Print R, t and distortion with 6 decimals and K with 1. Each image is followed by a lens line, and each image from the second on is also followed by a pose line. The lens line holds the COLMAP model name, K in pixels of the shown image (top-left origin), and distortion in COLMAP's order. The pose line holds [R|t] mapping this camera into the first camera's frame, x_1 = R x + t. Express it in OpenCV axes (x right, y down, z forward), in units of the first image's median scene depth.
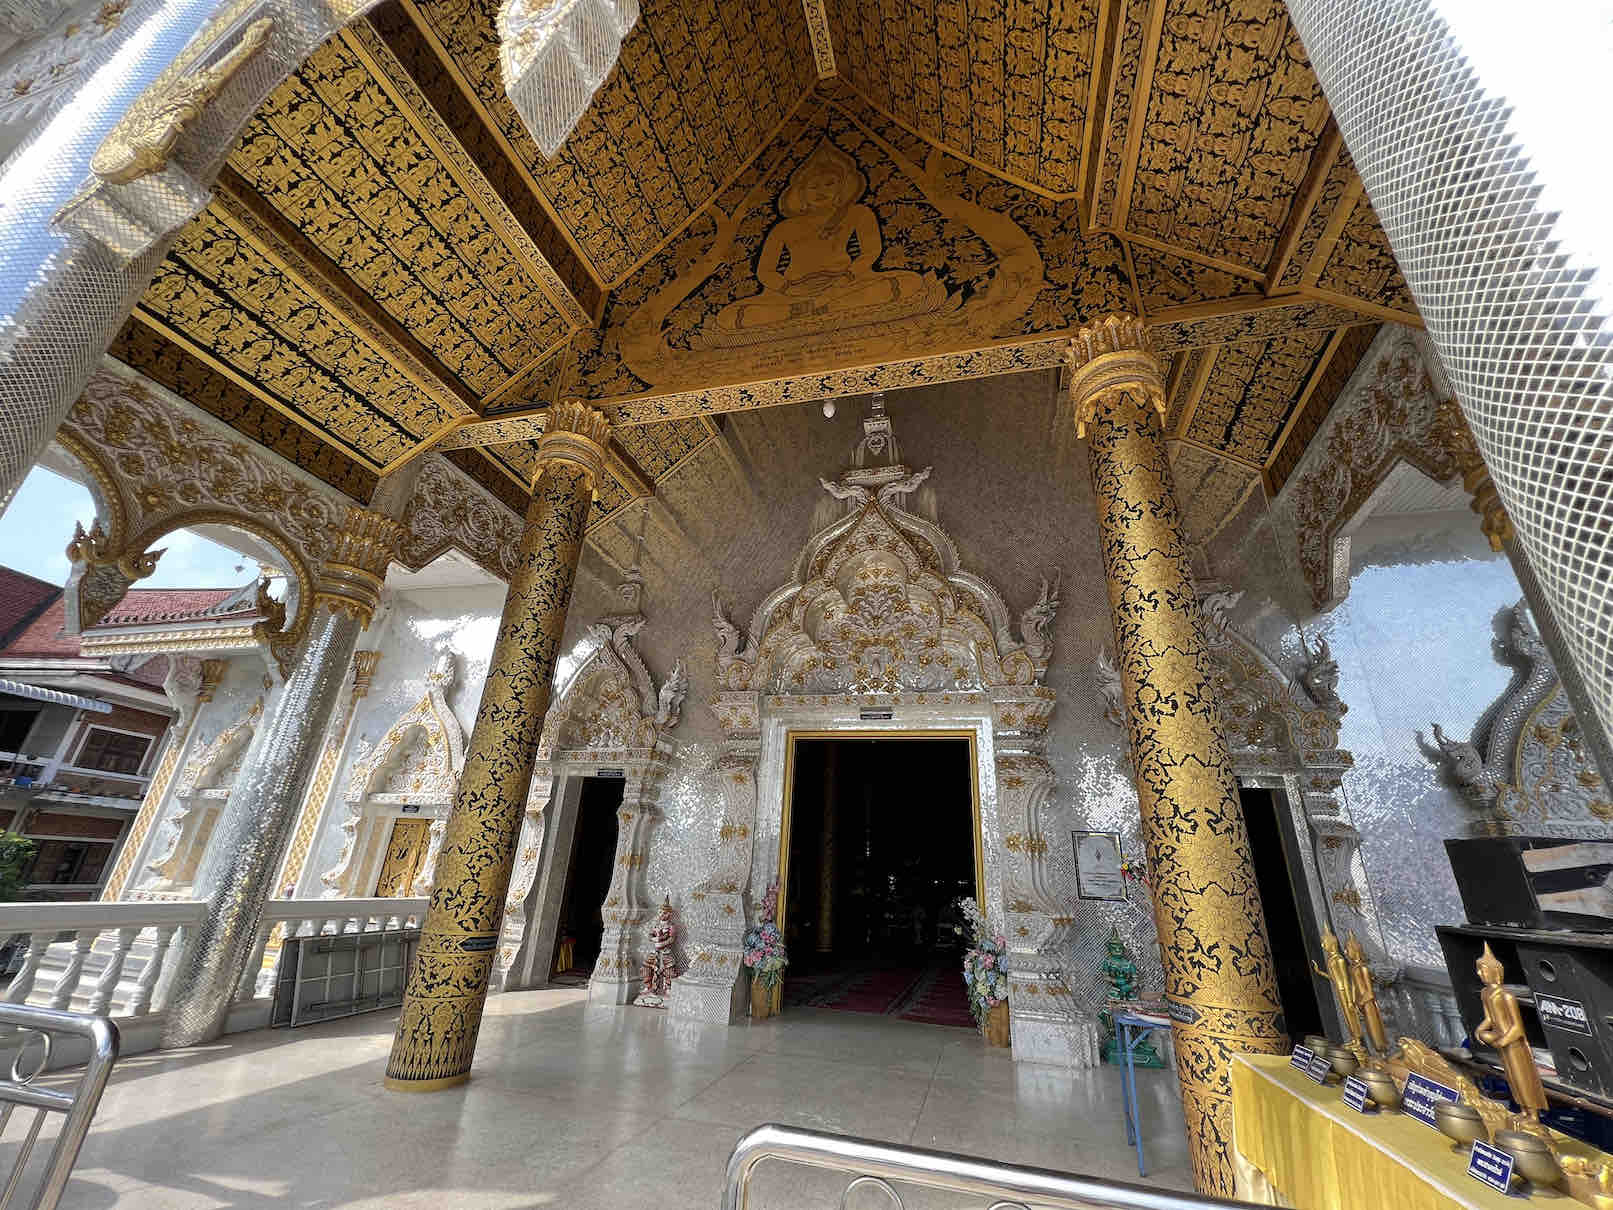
lens RADIAL K [[645.5, 0, 795.8], [0, 645.5, 605.9], [0, 0, 1]] dist [-0.000215, -0.000081]
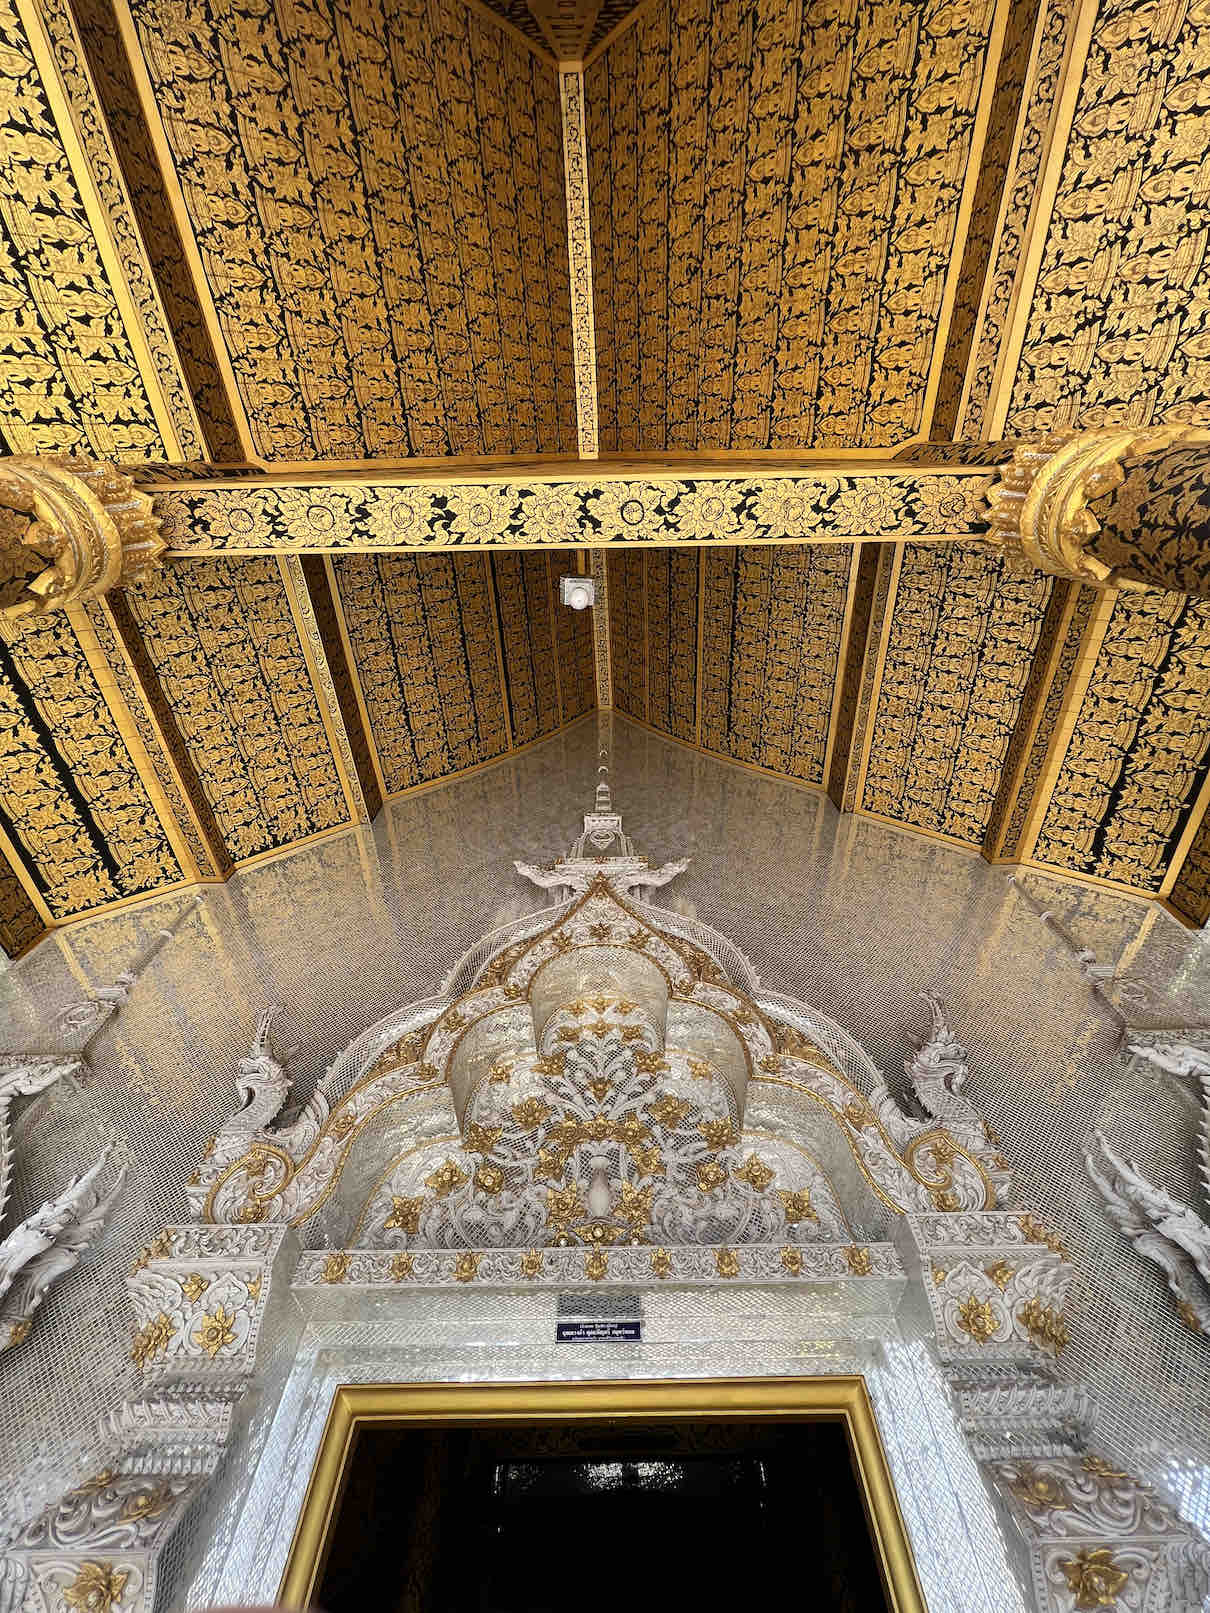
lens RADIAL K [[645.5, 0, 605.0], [0, 645.5, 806.5], [0, 0, 1]] dist [-0.000215, -0.000081]
pose [[0.968248, 0.186095, 0.166928, 0.010589], [-0.045088, 0.786778, -0.615587, 0.175229], [-0.245893, 0.588515, 0.770186, 0.578777]]
